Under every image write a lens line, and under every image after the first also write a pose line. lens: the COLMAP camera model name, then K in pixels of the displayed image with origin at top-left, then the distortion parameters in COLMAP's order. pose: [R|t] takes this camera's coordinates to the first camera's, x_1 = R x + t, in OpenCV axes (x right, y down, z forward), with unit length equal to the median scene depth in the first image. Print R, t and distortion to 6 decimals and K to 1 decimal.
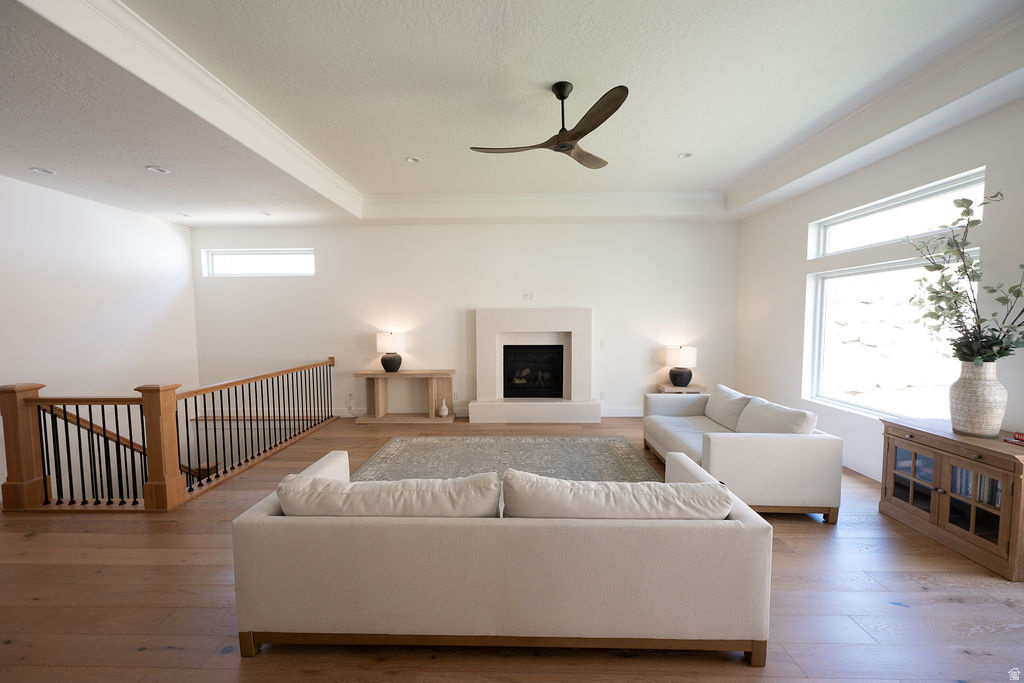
lens RADIAL K [[401.1, 0, 508.8], [0, 401.1, 346.9], [0, 0, 1]] dist [-0.000072, -0.000782]
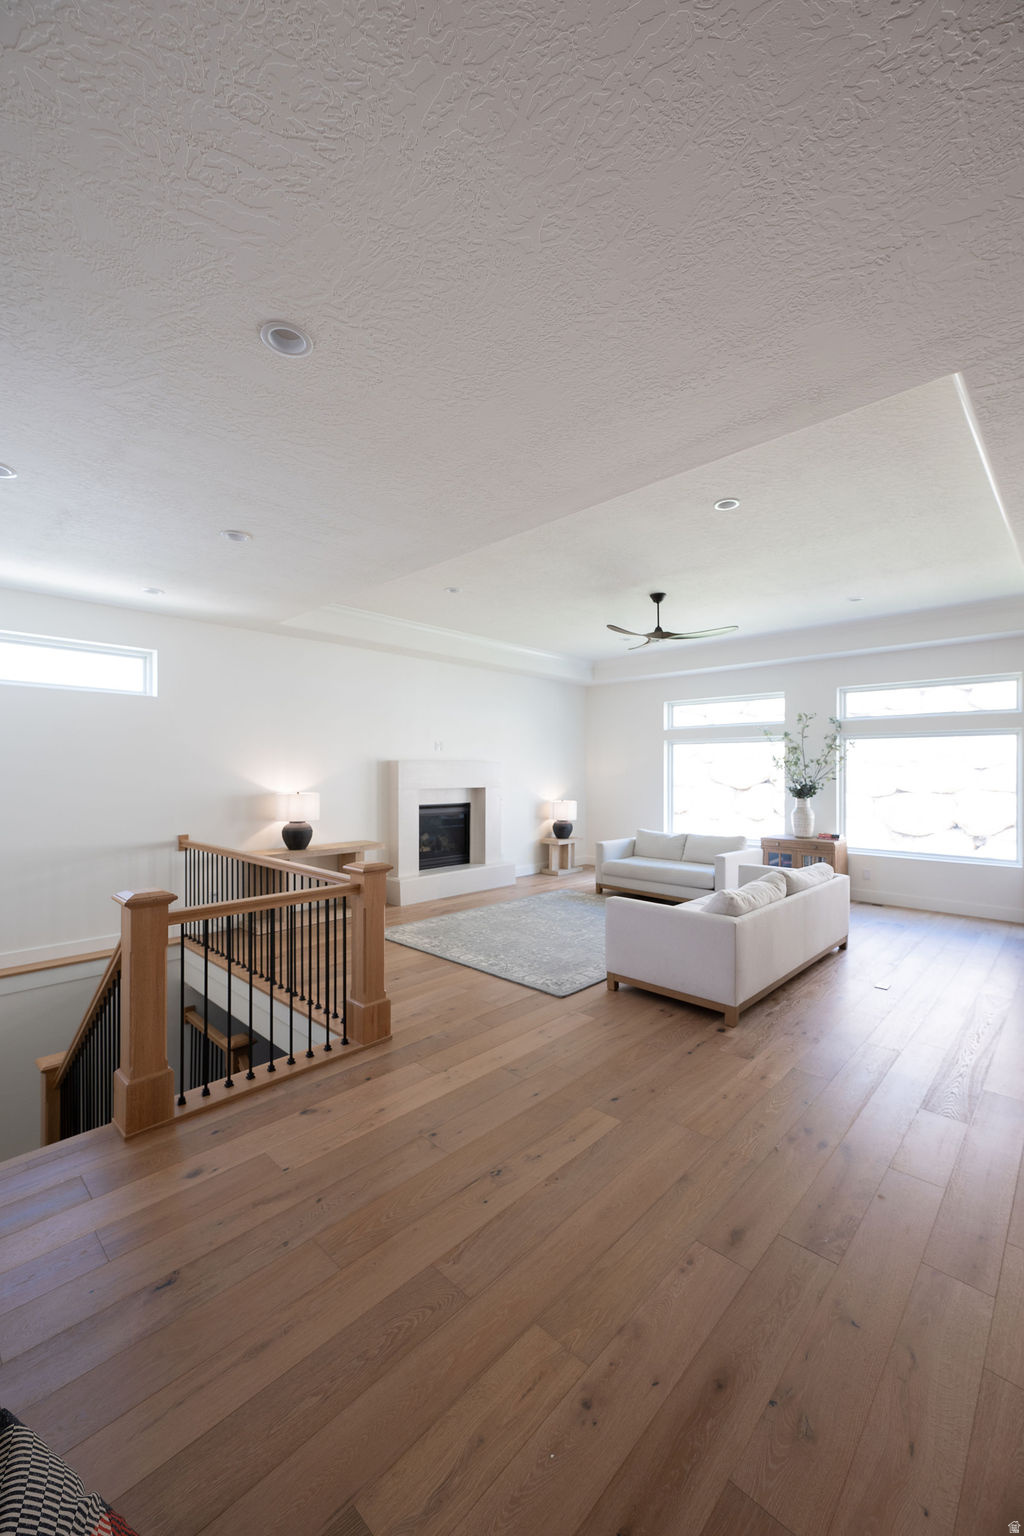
lens RADIAL K [[601.6, 0, 505.8], [0, 601.6, 768.1], [0, 0, 1]] dist [-0.000072, -0.000782]
pose [[0.682528, 0.011123, 0.730775, -1.080264], [0.042579, 0.997581, -0.054952, -0.006363], [-0.729618, 0.068622, 0.680403, 0.051822]]
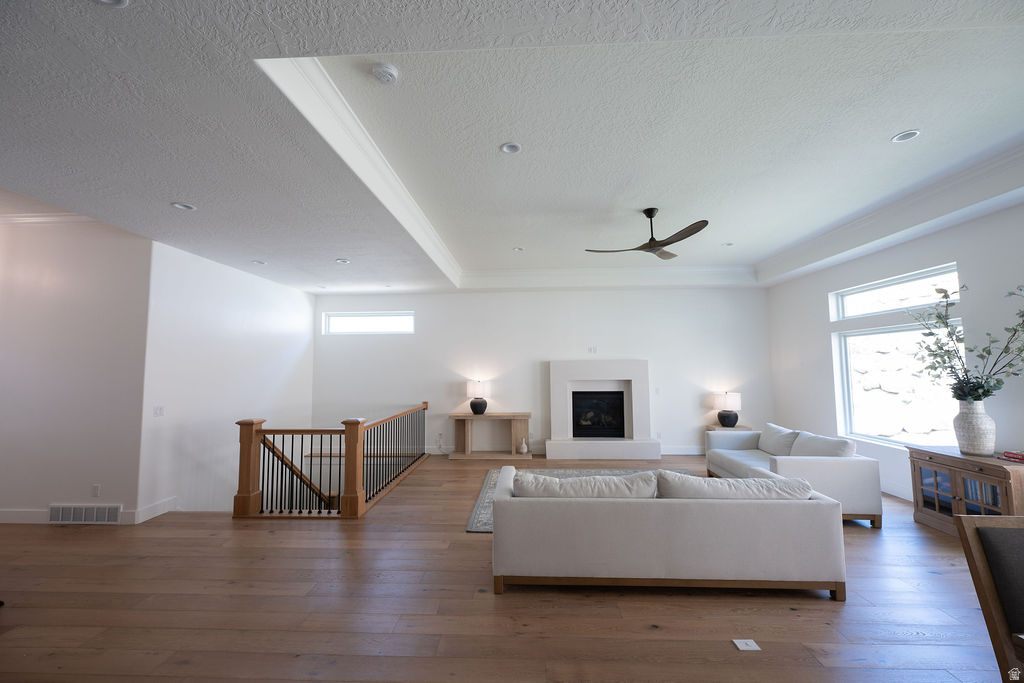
lens RADIAL K [[401.1, 0, 511.3], [0, 401.1, 339.1], [0, 0, 1]] dist [-0.000072, -0.000782]
pose [[0.999750, -0.003707, -0.022055, -0.229498], [0.000587, 0.990181, -0.139787, 0.011209], [0.022357, 0.139739, 0.989936, -0.260085]]
